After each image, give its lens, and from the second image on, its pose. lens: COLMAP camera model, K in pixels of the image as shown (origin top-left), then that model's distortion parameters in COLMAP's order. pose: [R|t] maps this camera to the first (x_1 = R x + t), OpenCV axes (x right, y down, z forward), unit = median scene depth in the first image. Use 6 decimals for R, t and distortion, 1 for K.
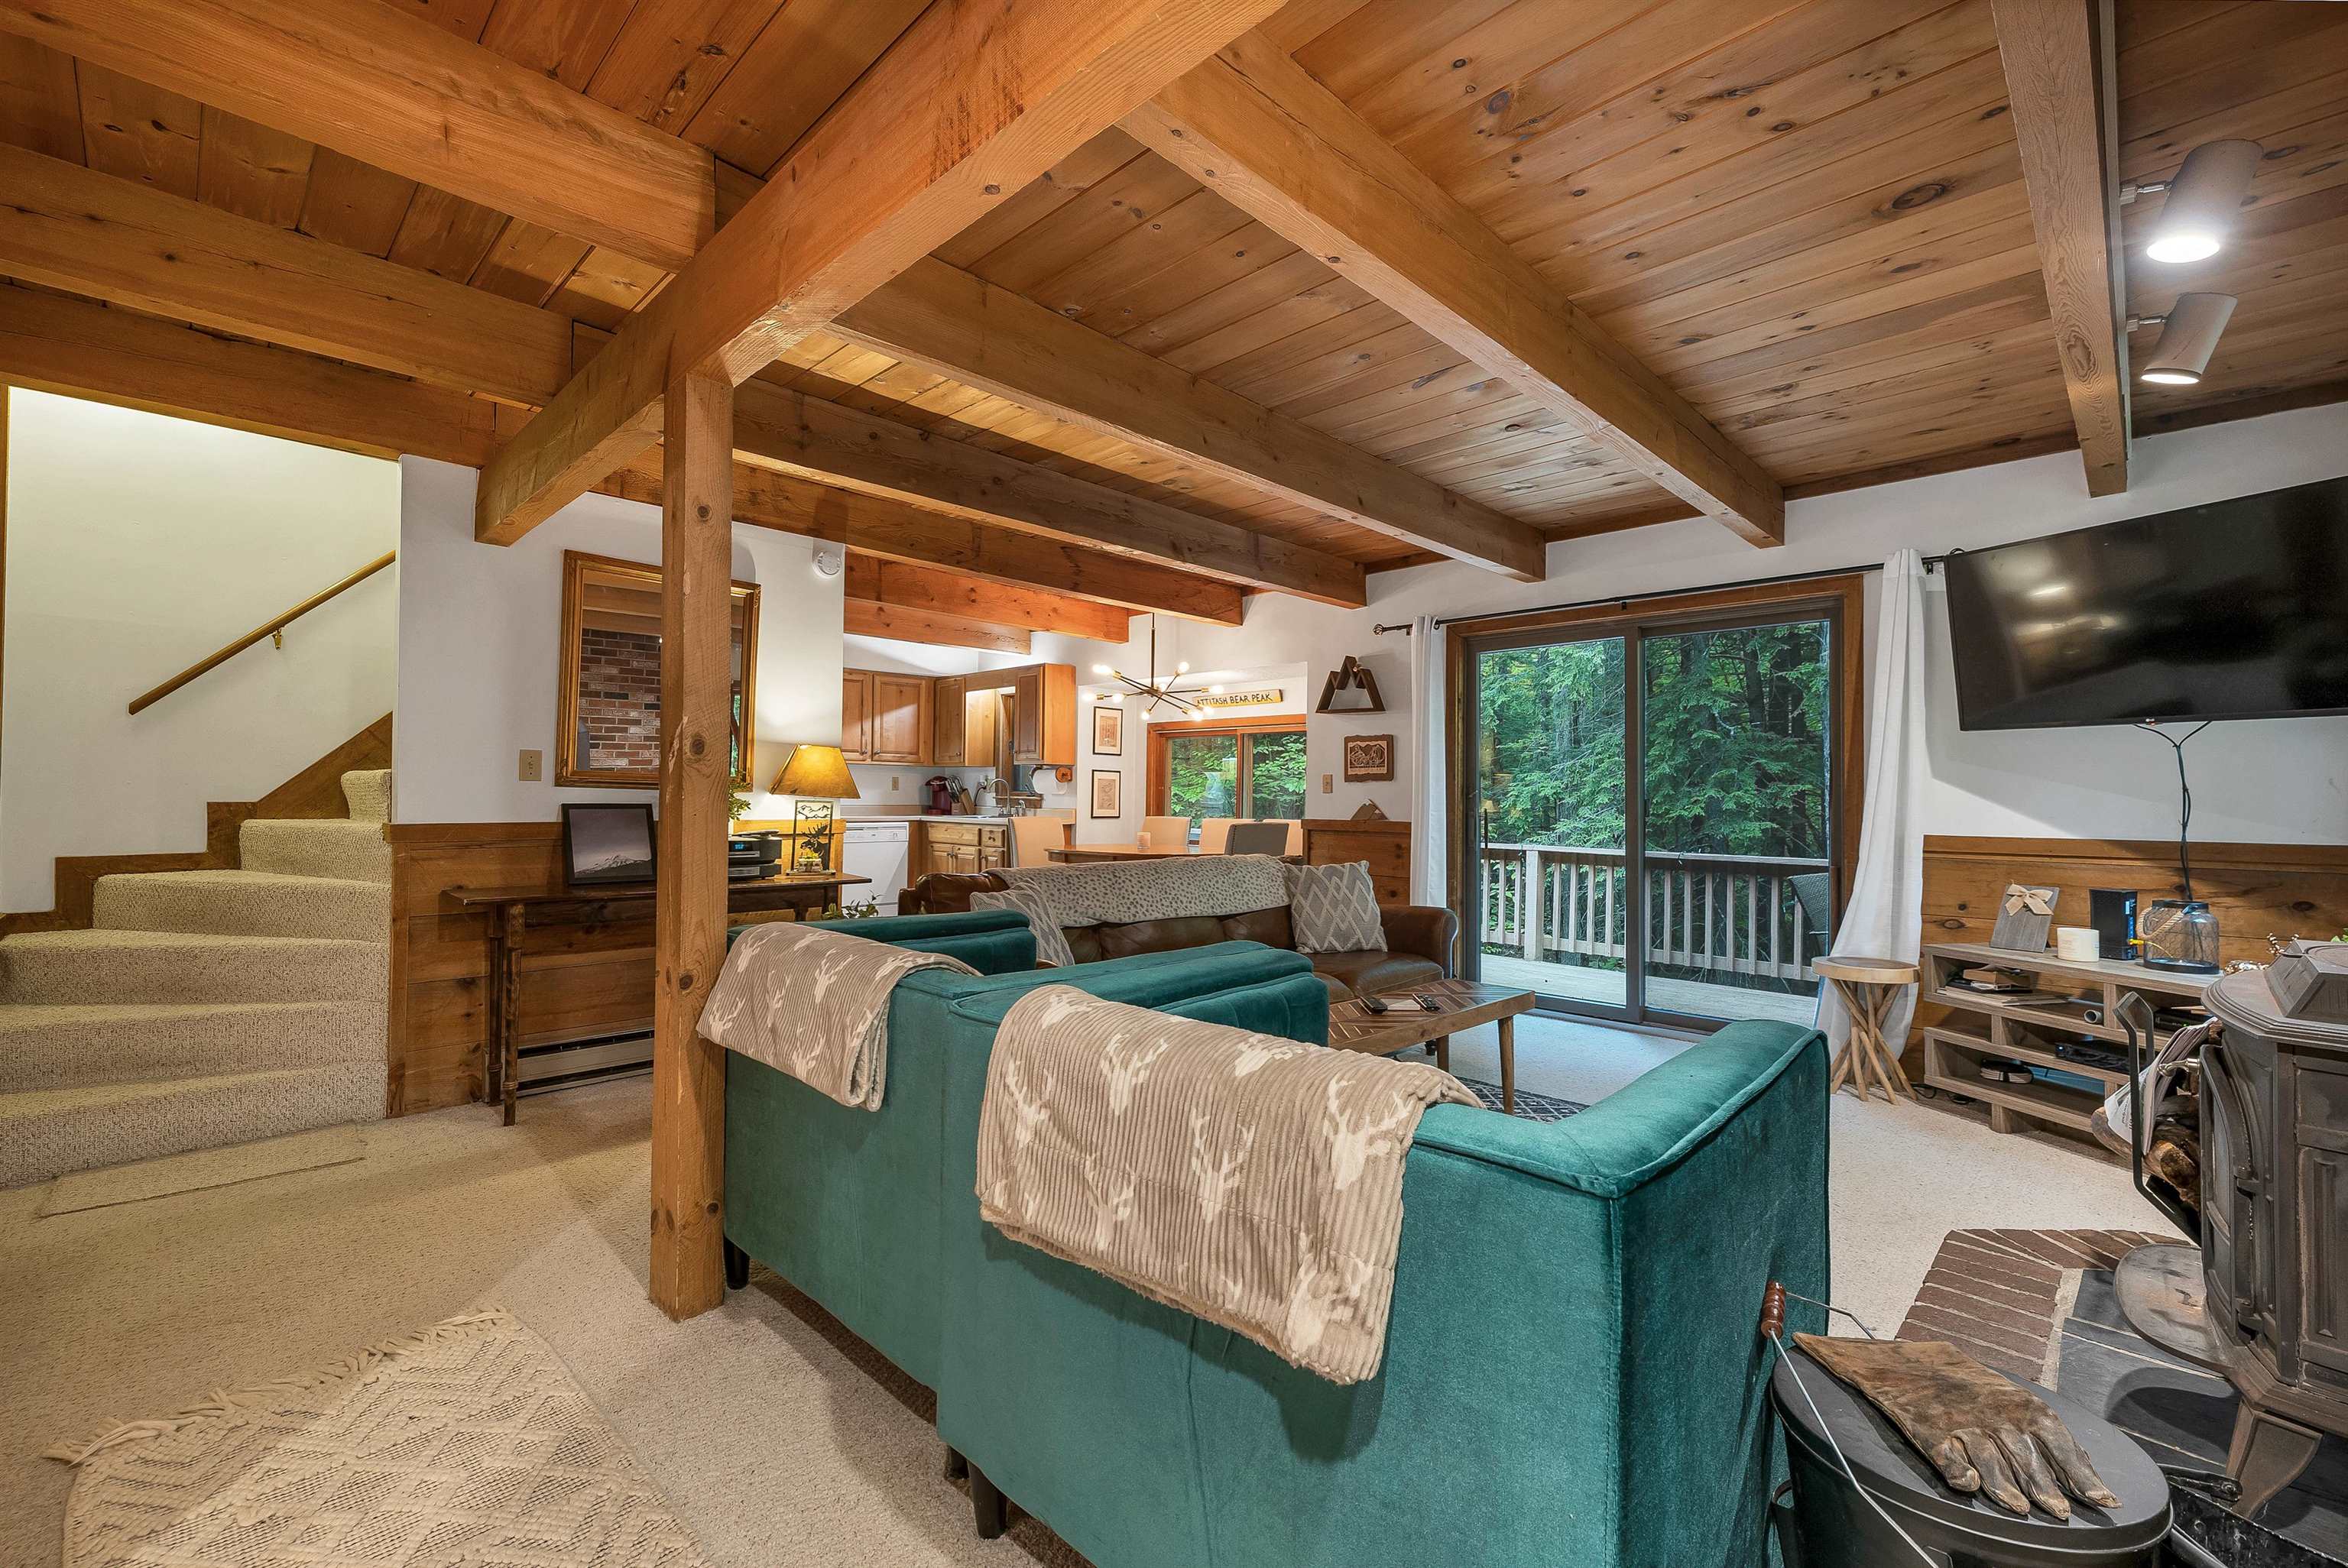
lens RADIAL K [[1011.2, 0, 1188.9], [0, 1011.2, 795.2], [0, 0, 1]] dist [0.002585, 0.000050]
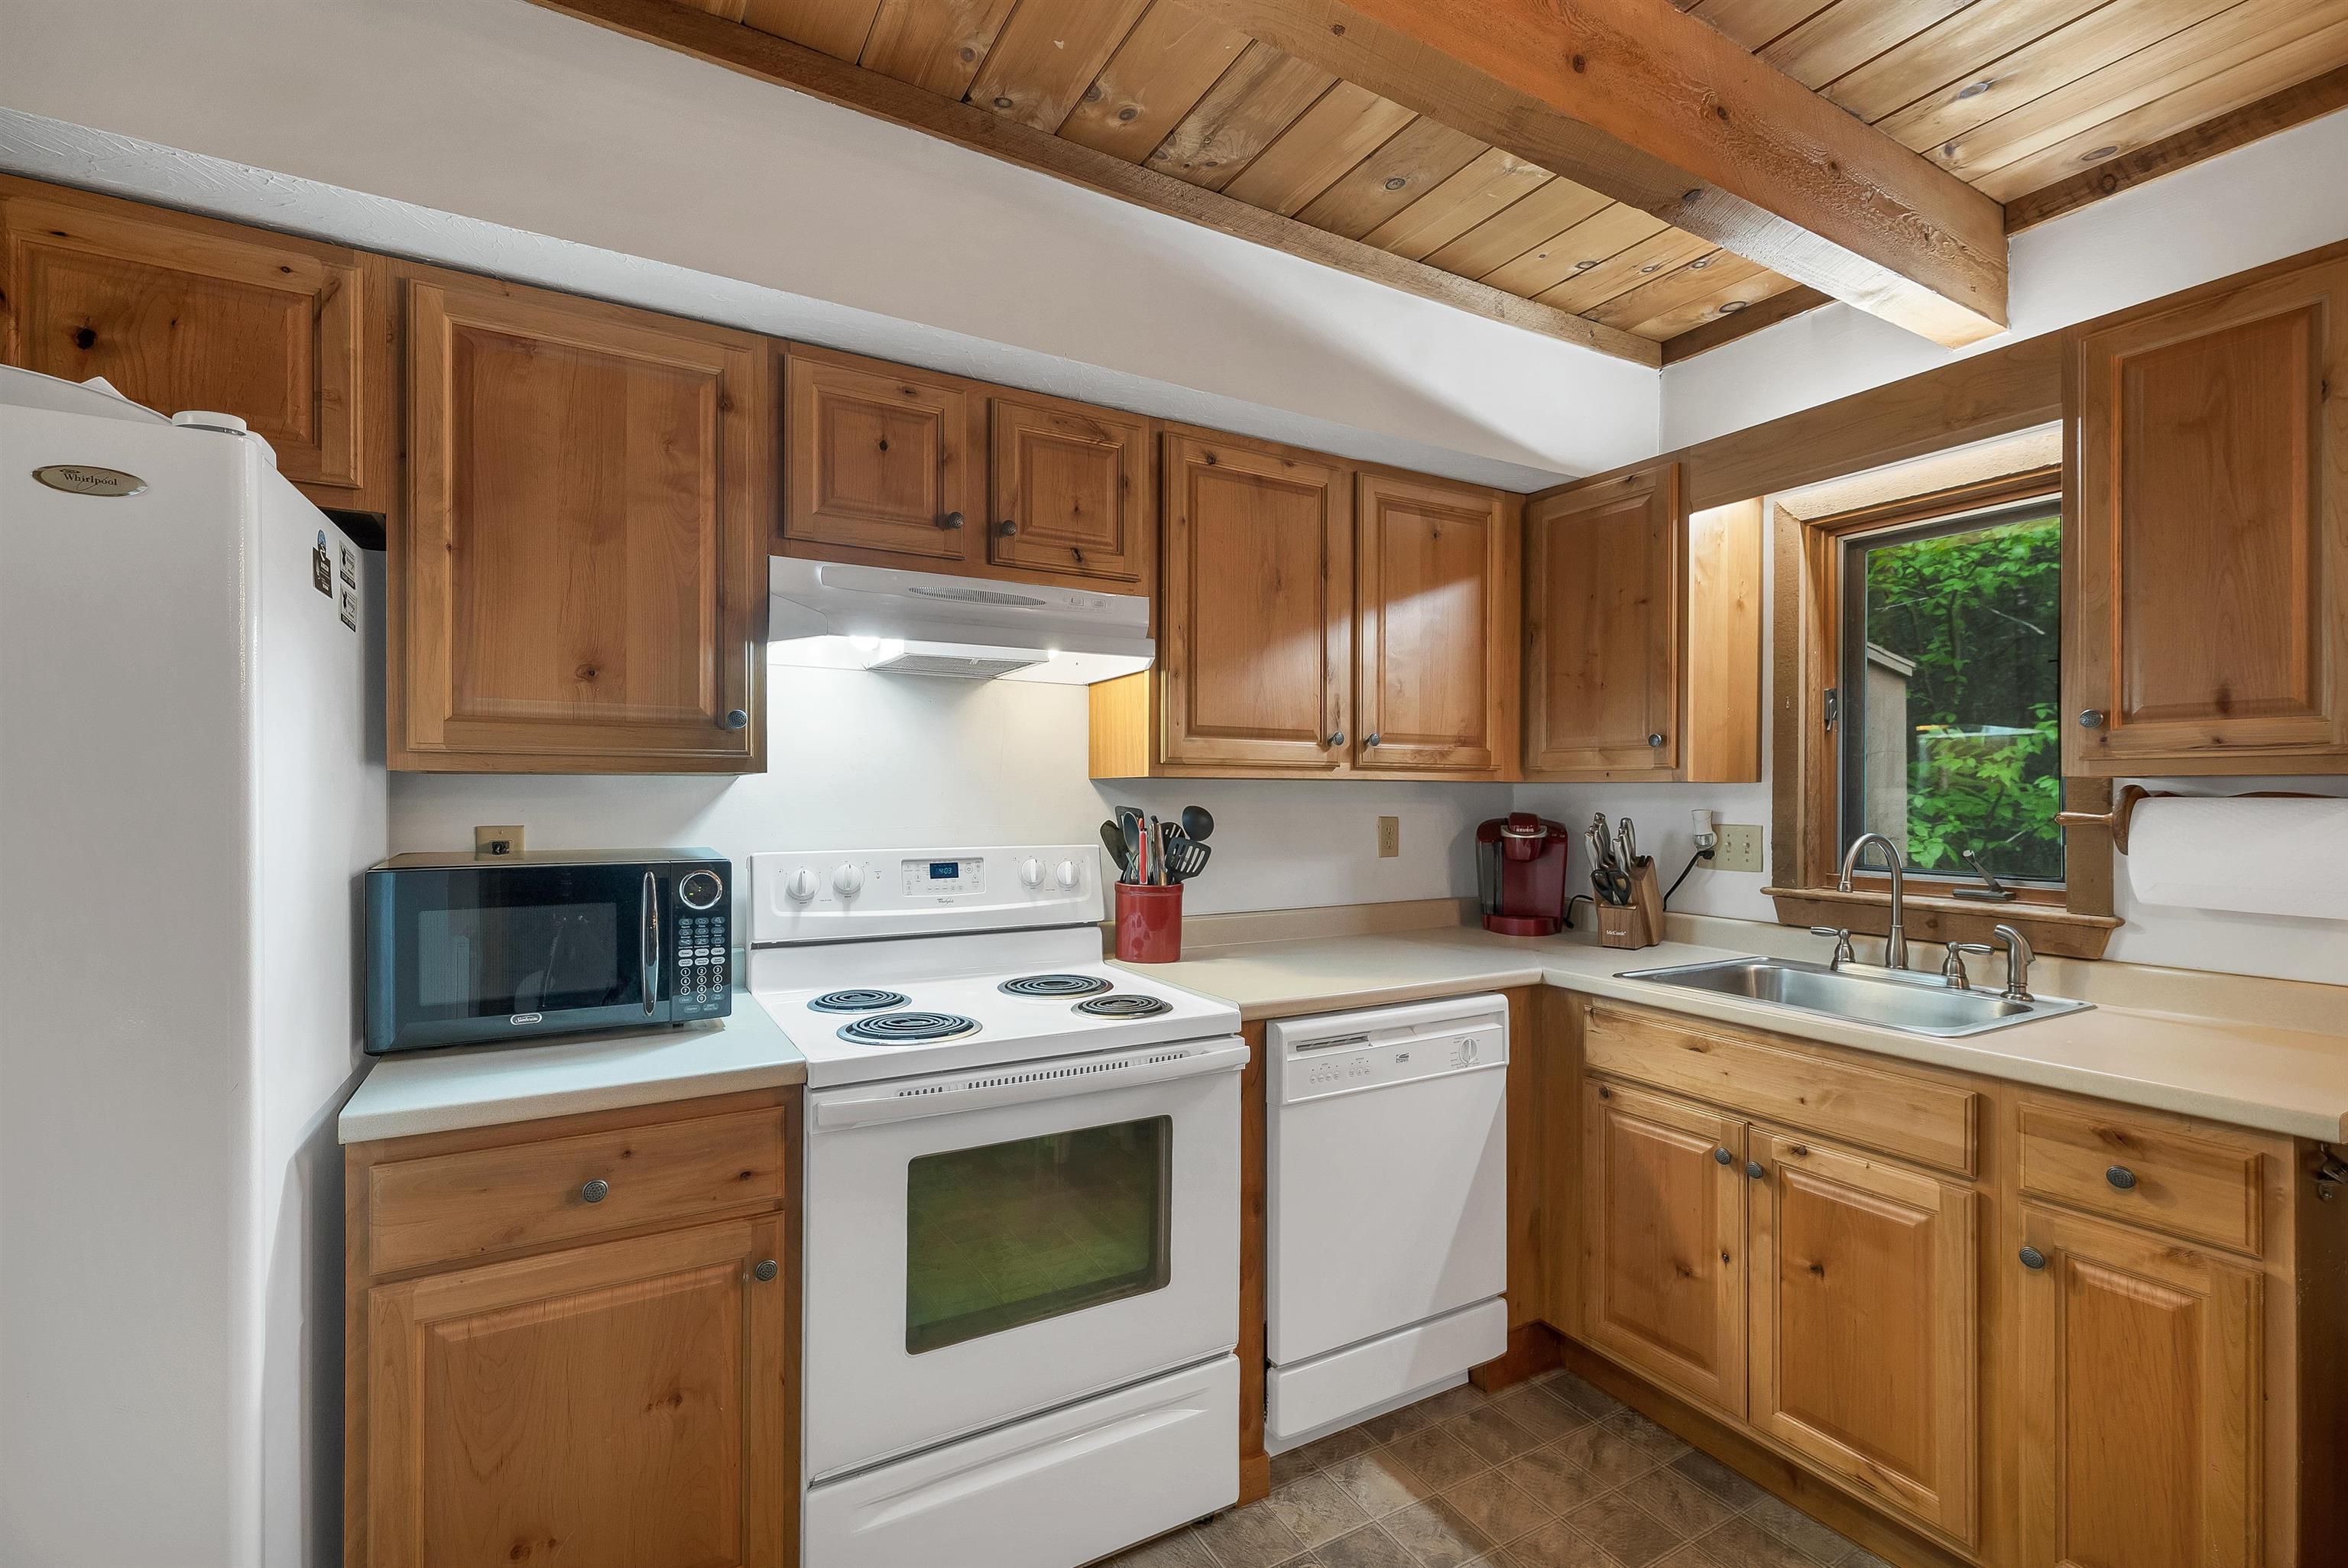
lens RADIAL K [[1011.2, 0, 1166.3], [0, 1011.2, 798.5], [0, 0, 1]] dist [0.002585, 0.000050]
pose [[0.961741, -0.006923, -0.273874, -0.516985], [0.007966, 0.999965, 0.002696, -0.047804], [0.273846, -0.004775, 0.961762, 1.277345]]
